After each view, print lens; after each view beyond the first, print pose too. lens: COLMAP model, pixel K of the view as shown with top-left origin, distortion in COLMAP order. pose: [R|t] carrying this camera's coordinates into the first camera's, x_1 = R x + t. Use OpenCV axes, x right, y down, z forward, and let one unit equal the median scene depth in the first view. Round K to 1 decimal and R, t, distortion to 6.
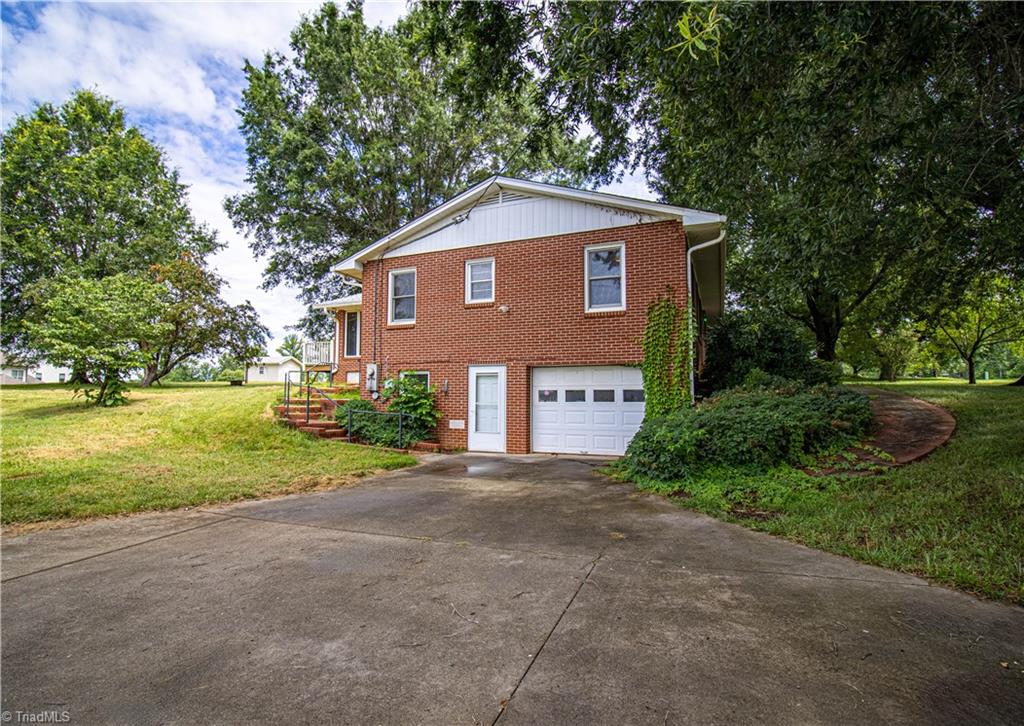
lens RADIAL K [[488.5, 0, 511.7], [0, 488.5, 363.7], [0, 0, 1]] dist [-0.004439, -0.000297]
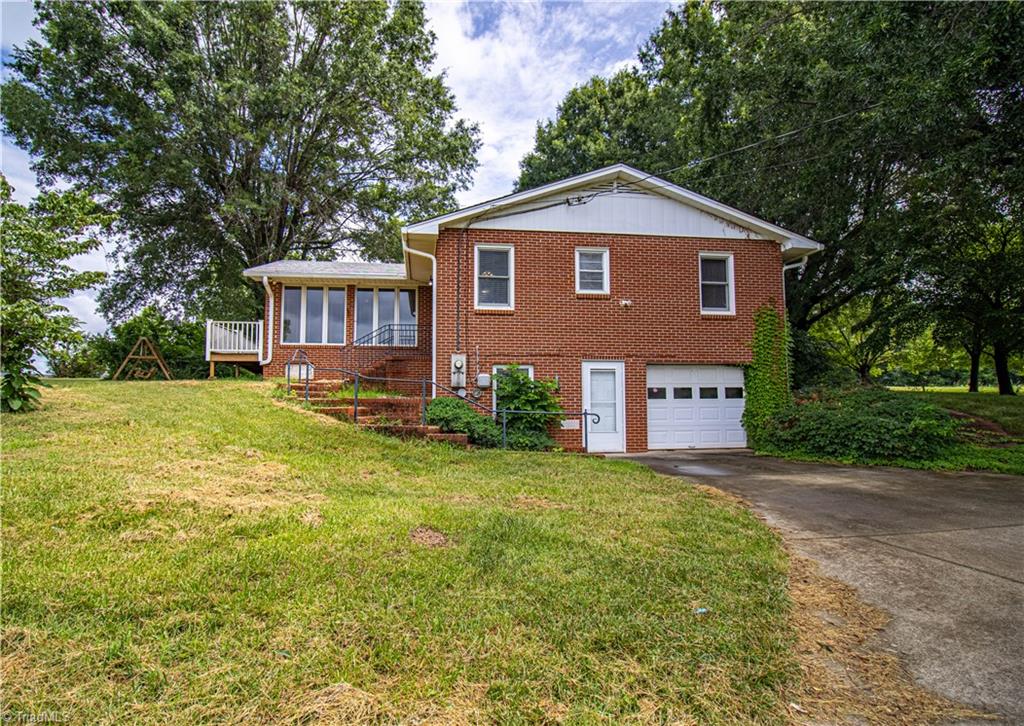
lens RADIAL K [[488.5, 0, 511.8], [0, 488.5, 362.9], [0, 0, 1]] dist [-0.004439, -0.000297]
pose [[0.865784, 0.030589, 0.499483, -0.684289], [-0.030669, 0.999497, -0.008050, 0.020371], [-0.499478, -0.008349, 0.866286, 0.272668]]
